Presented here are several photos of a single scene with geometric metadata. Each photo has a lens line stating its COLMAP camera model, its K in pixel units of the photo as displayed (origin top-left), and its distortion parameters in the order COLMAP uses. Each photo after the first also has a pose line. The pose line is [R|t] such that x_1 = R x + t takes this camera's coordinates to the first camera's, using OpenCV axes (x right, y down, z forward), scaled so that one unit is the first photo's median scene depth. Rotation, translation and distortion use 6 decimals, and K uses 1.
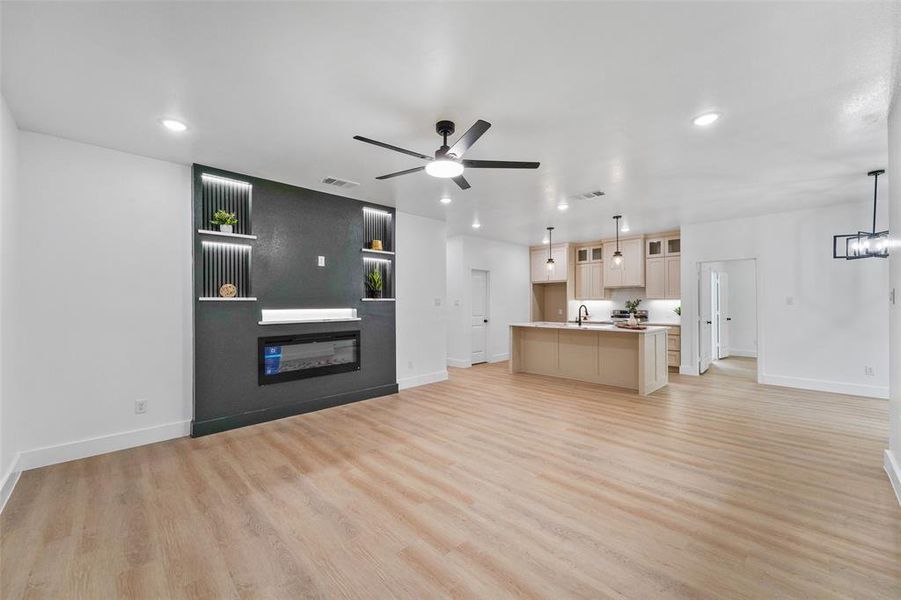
lens RADIAL K [[366.0, 0, 448.5], [0, 366.0, 303.0], [0, 0, 1]] dist [0.001540, -0.001168]
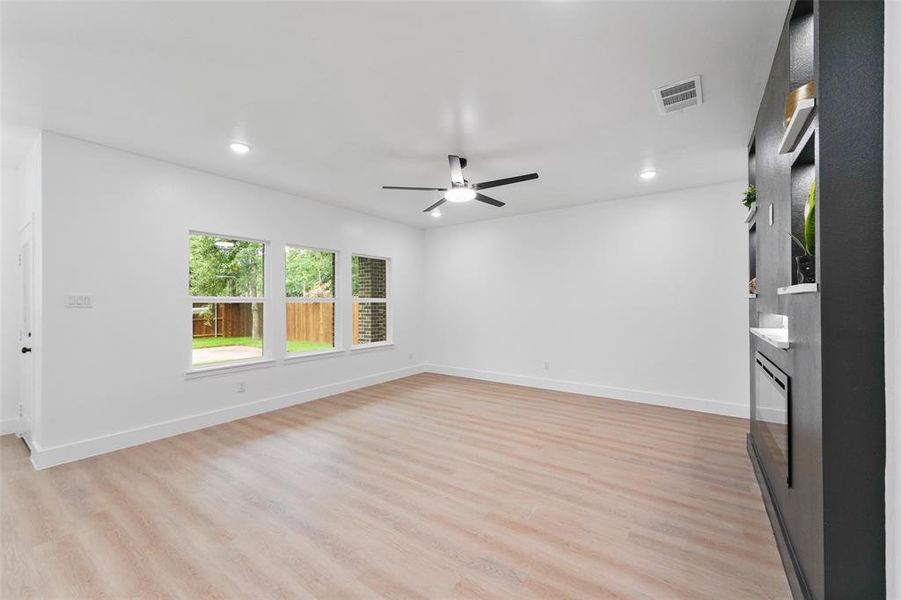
lens RADIAL K [[366.0, 0, 454.5], [0, 366.0, 300.7], [0, 0, 1]] dist [0.001540, -0.001168]
pose [[-0.980140, 0.006269, -0.198208, 0.258507], [0.006690, 0.999977, -0.001453, -0.008146], [0.198195, -0.002750, -0.980159, 2.206346]]
